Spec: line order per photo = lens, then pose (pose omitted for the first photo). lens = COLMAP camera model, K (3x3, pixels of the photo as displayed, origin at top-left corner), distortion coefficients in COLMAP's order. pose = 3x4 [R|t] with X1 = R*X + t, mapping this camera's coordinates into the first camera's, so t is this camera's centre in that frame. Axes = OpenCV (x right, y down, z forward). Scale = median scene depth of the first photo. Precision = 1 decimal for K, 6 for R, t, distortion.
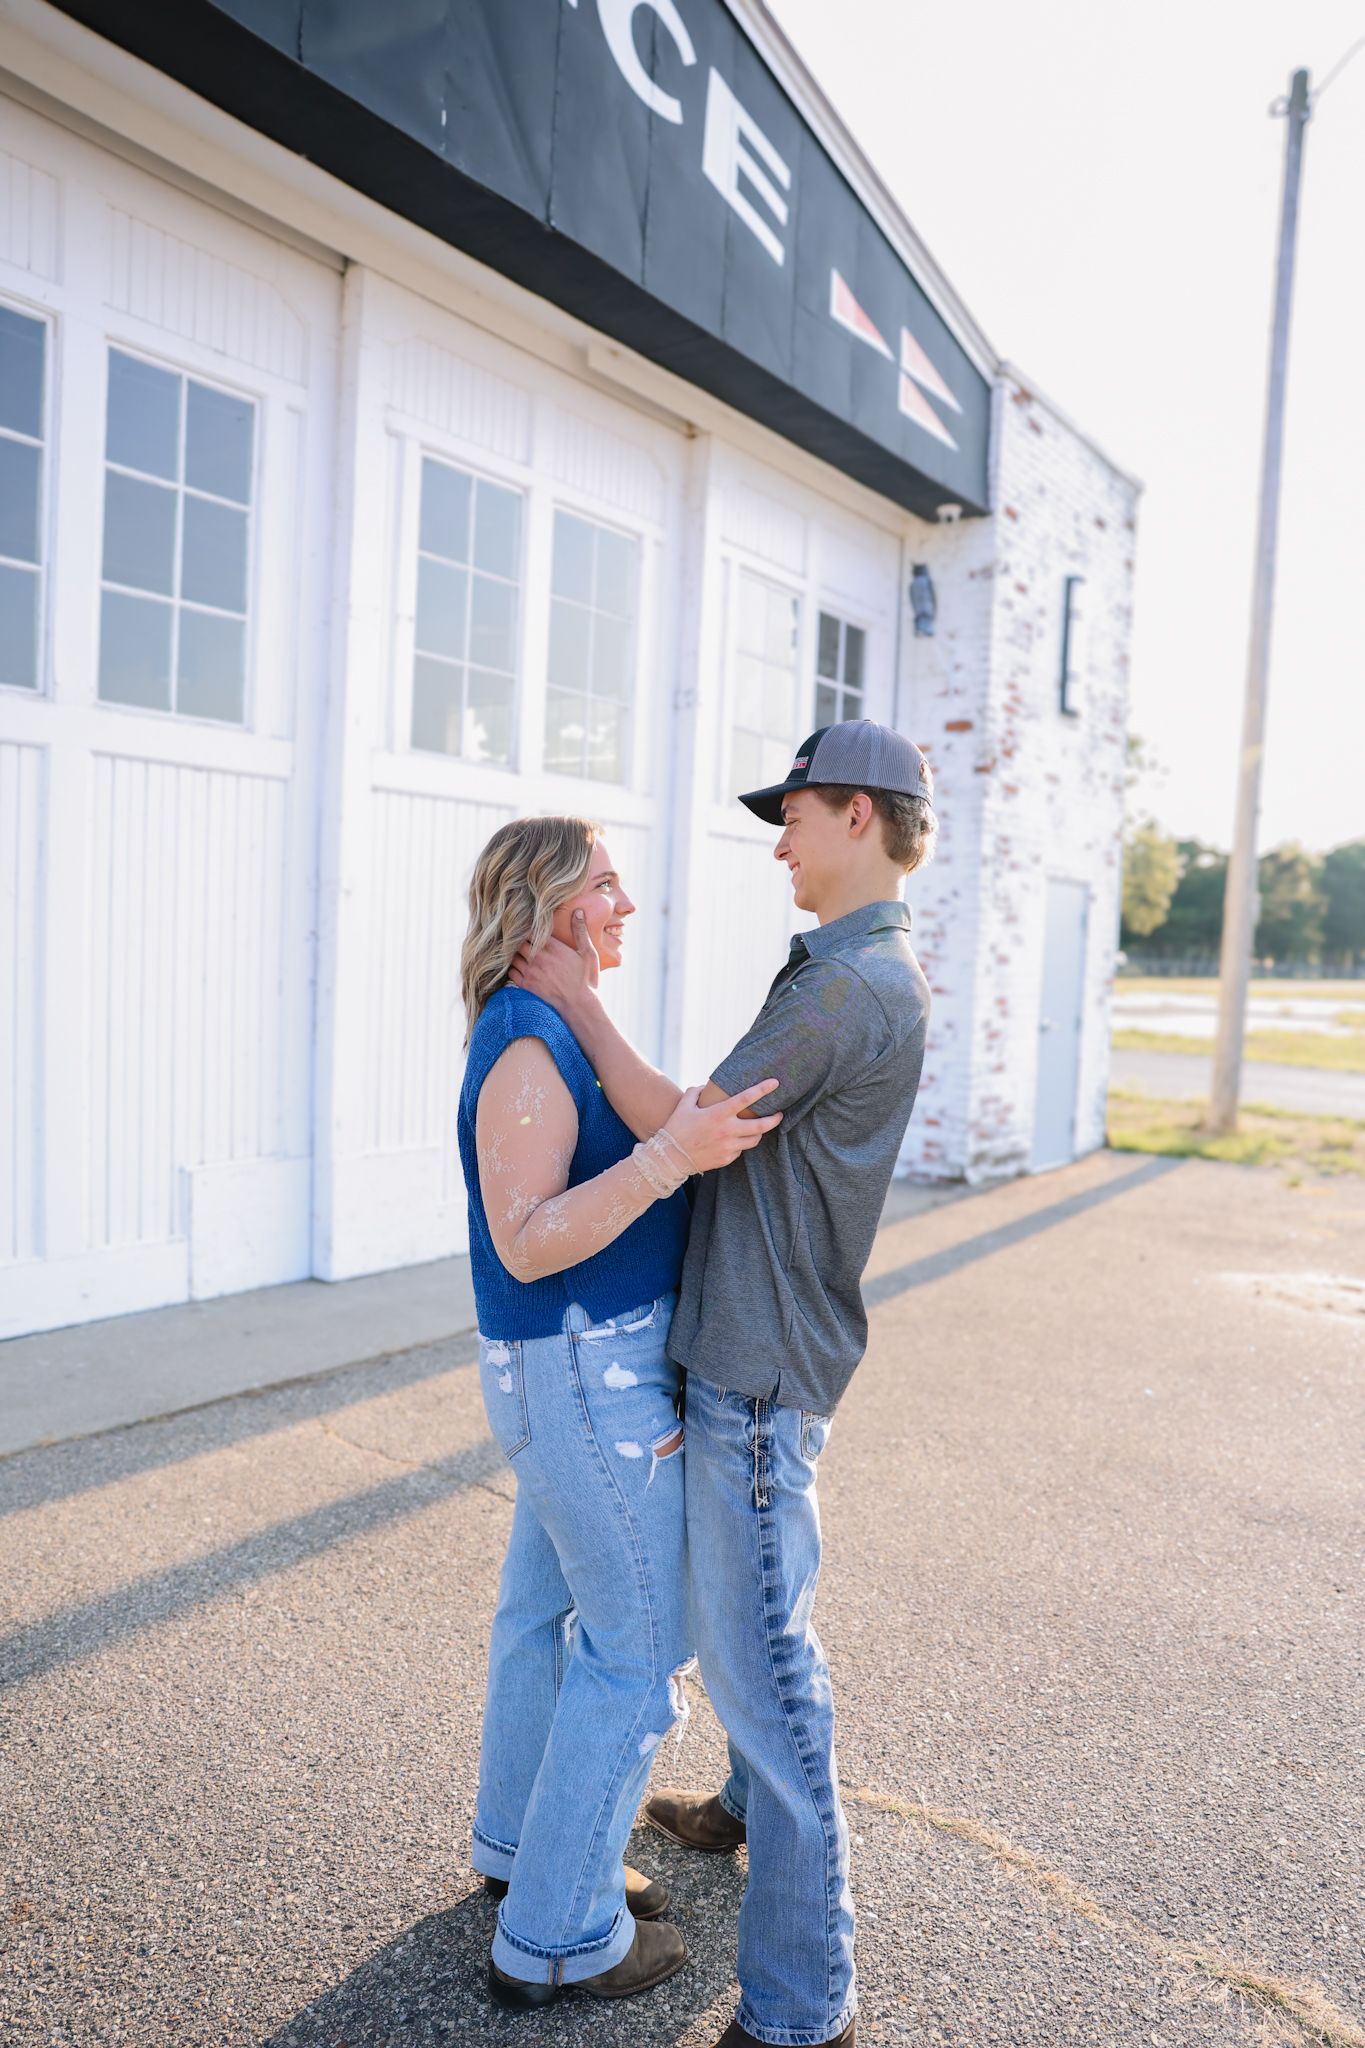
lens RADIAL K [[1355.8, 0, 682.5], [0, 1355.8, 1024.0], [0, 0, 1]] dist [-0.096783, 0.074051]
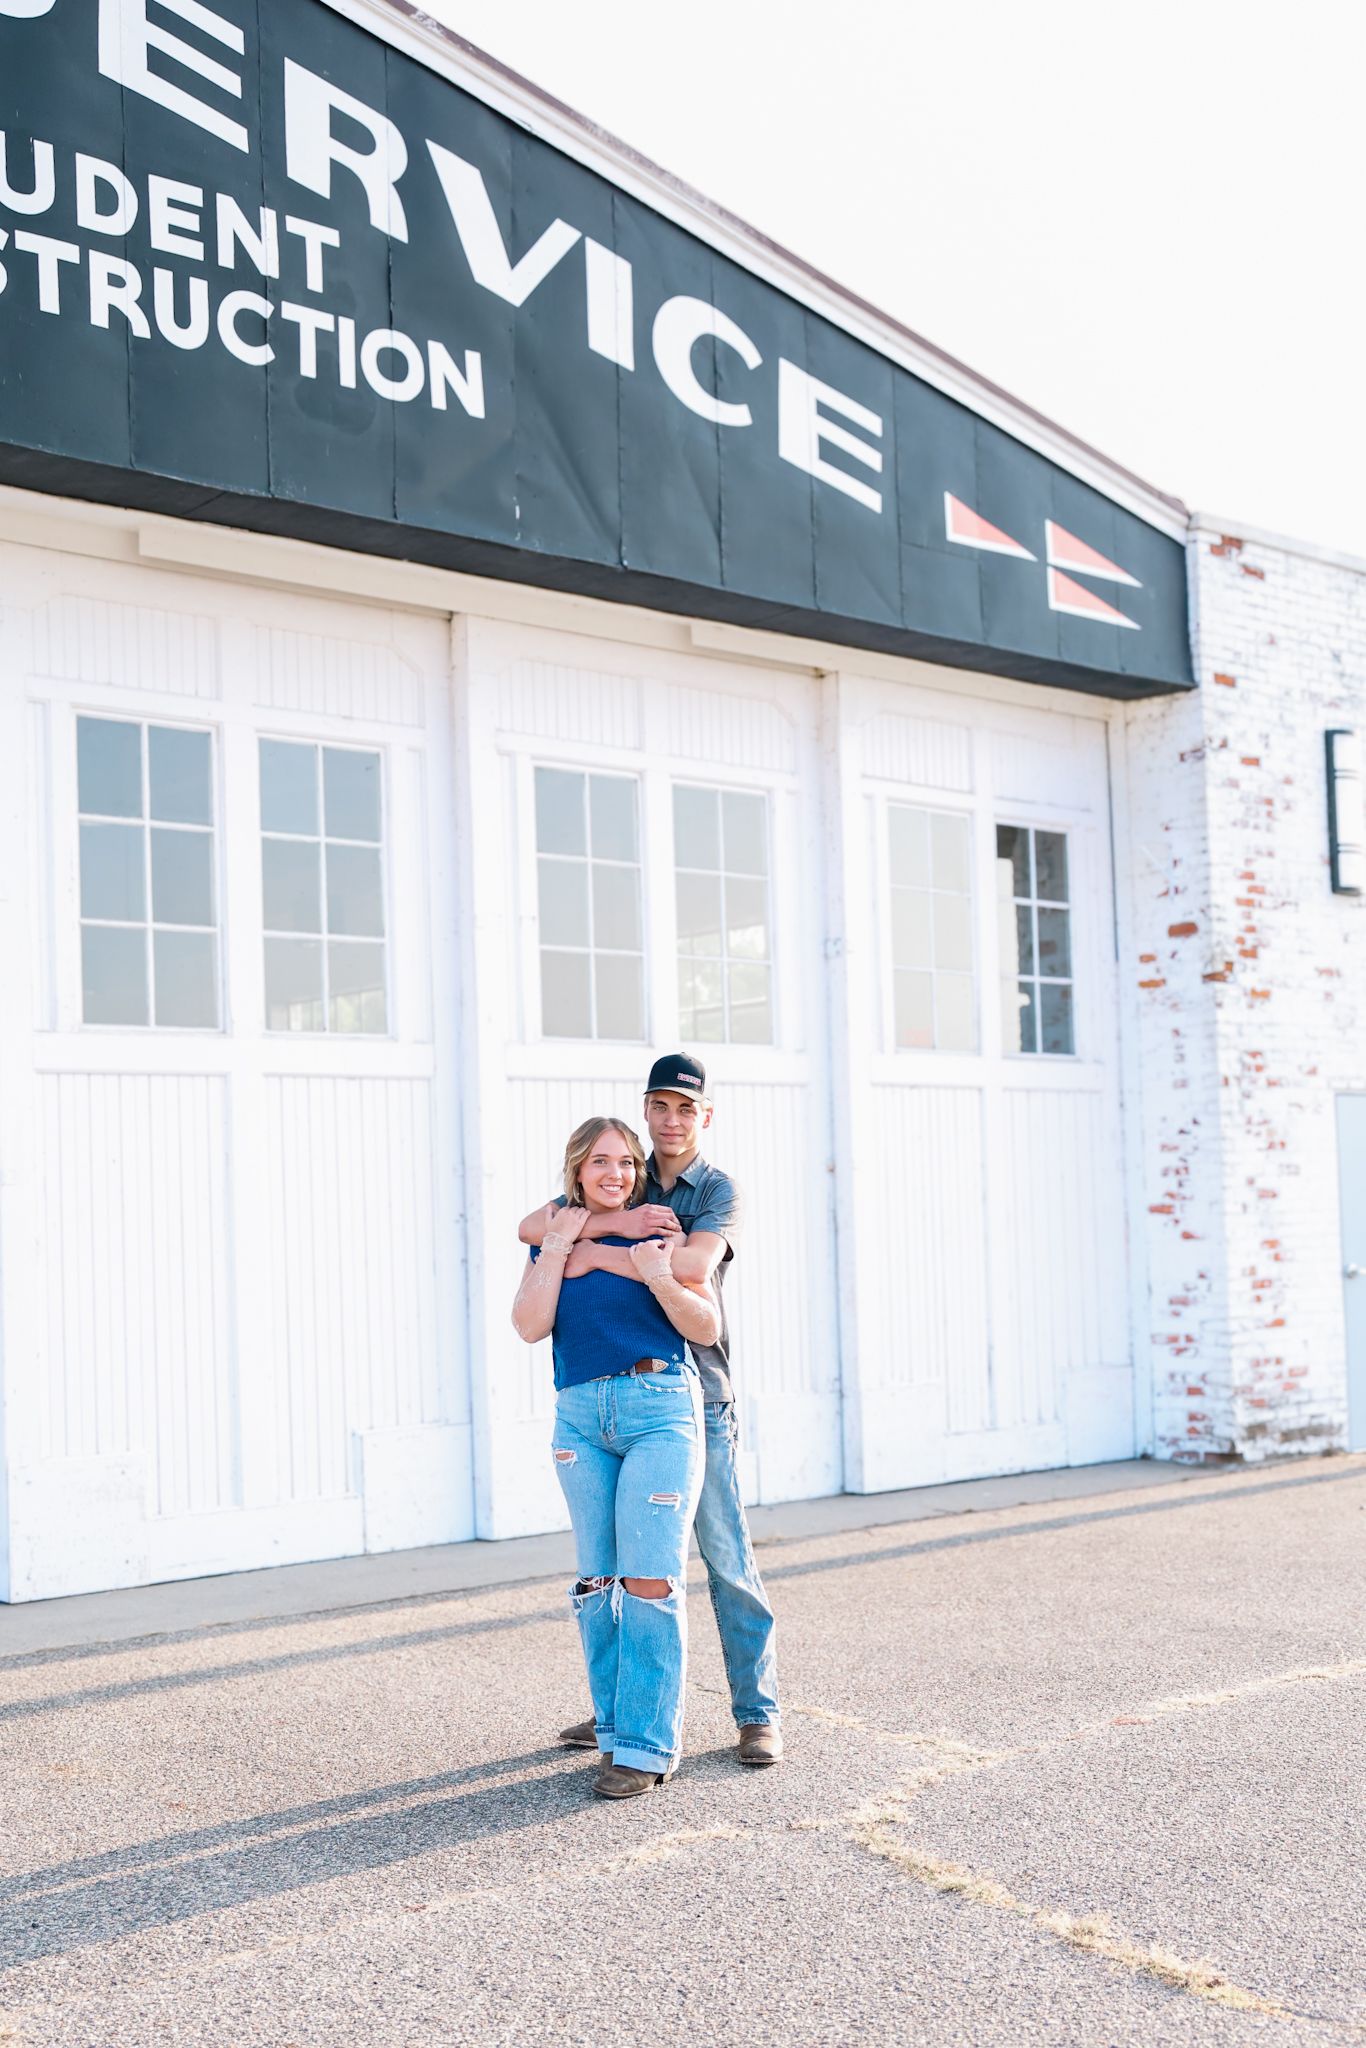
lens RADIAL K [[2302.5, 0, 686.5], [0, 2302.5, 1149.0], [0, 0, 1]] dist [0.006334, 0.009471]
pose [[0.975102, -0.079925, -0.206854, 0.261811], [0.059691, 0.992963, -0.102285, 0.071903], [0.213573, 0.087391, 0.973010, -0.695693]]
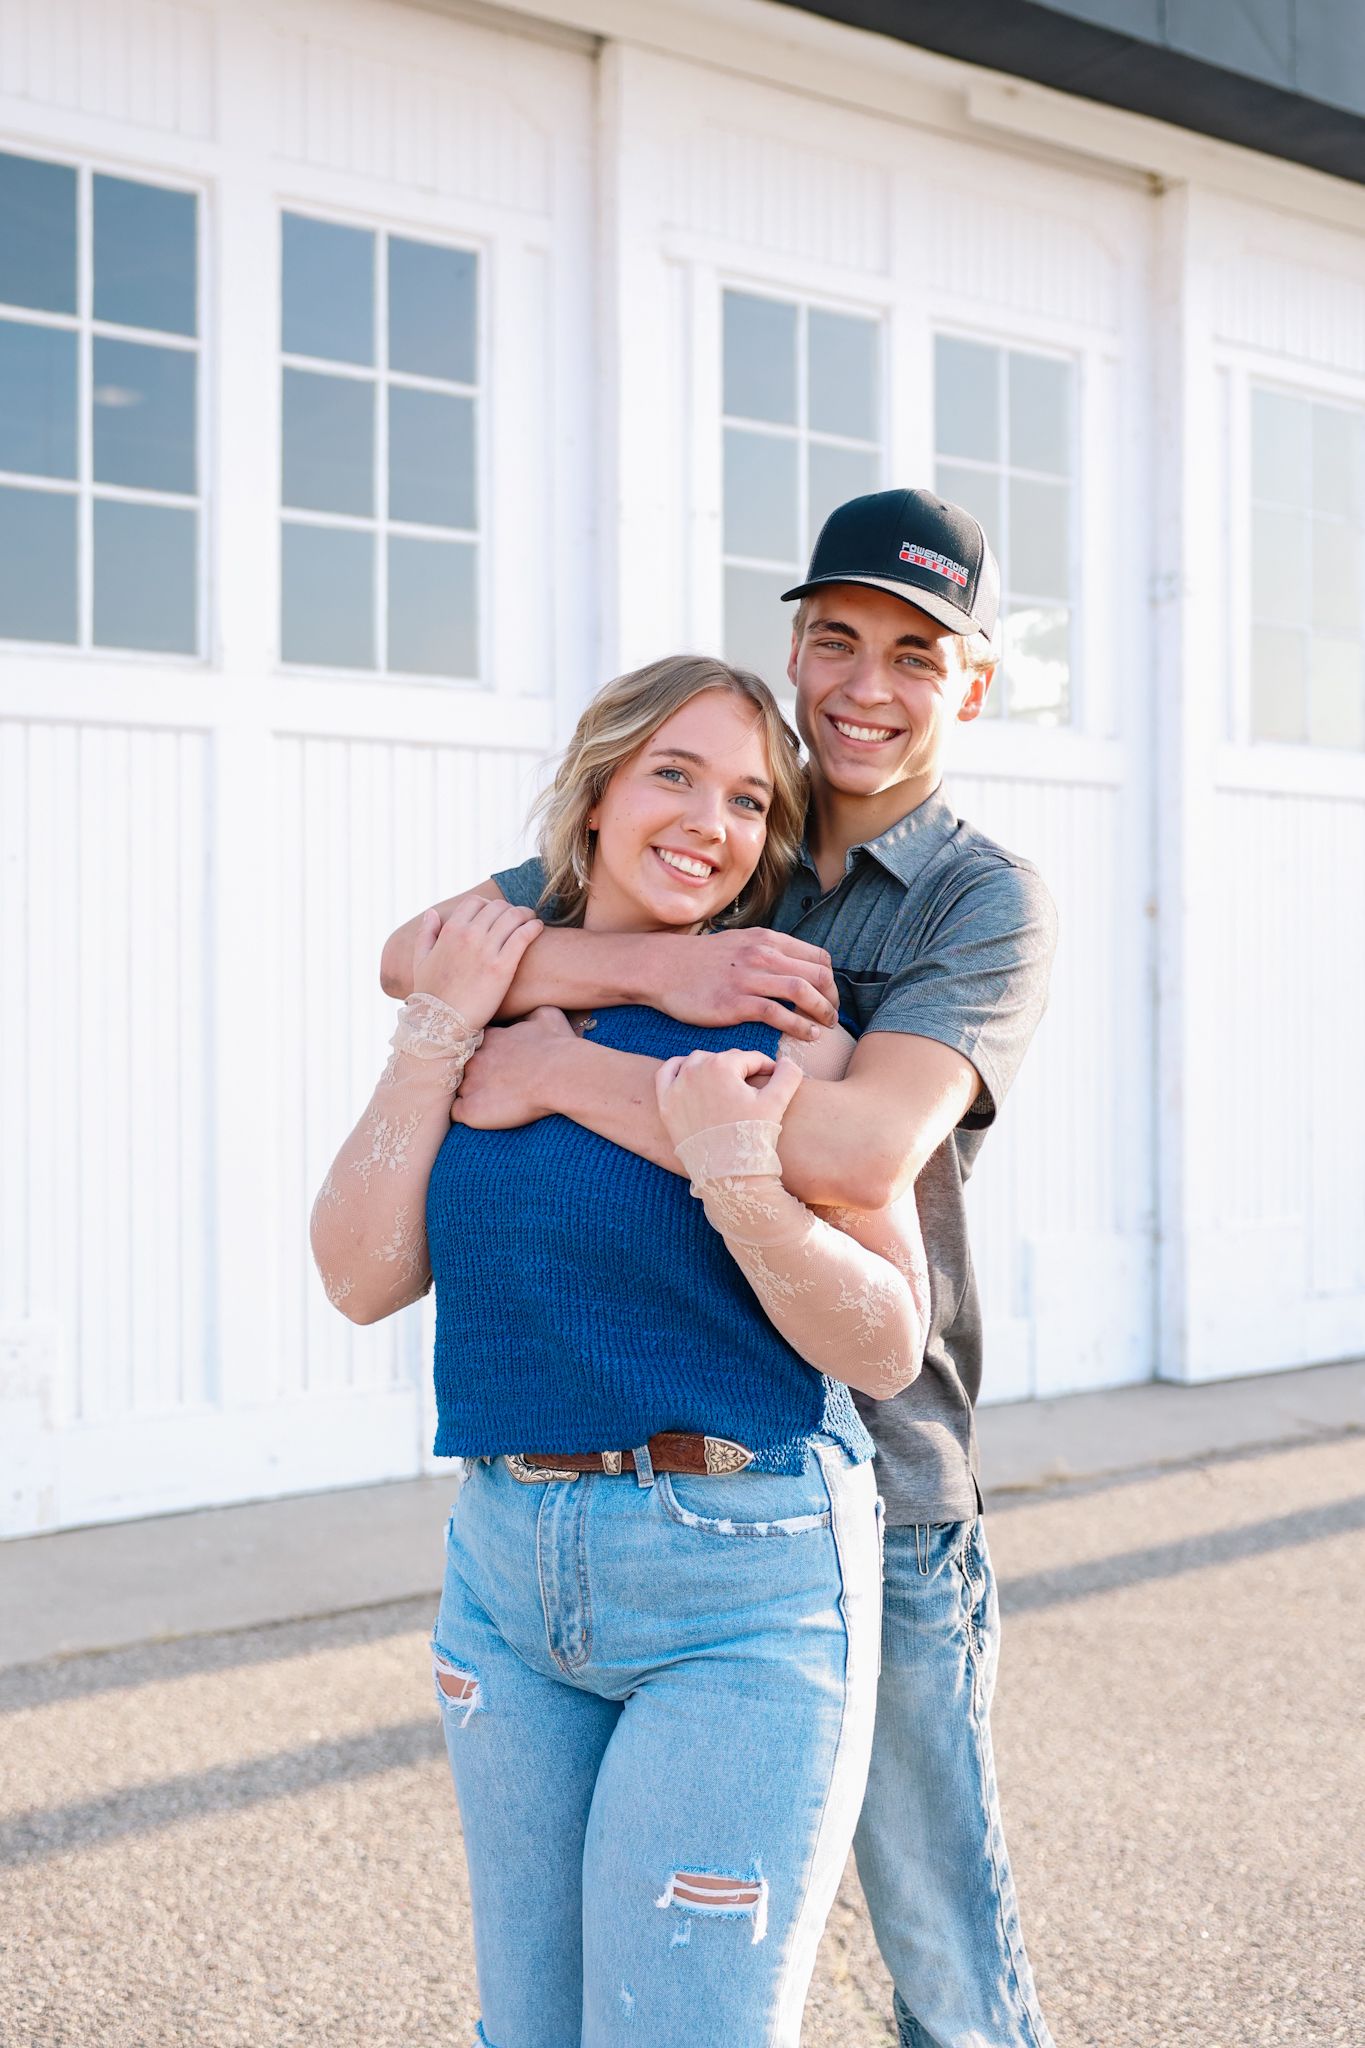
lens RADIAL K [[2127.0, 0, 720.4], [0, 2127.0, 957.5], [0, 0, 1]] dist [-0.007615, 0.036676]
pose [[0.945911, -0.048477, -0.320784, 0.139141], [0.022694, 0.996238, -0.083633, 0.023983], [0.323631, 0.071830, 0.943453, -0.042610]]
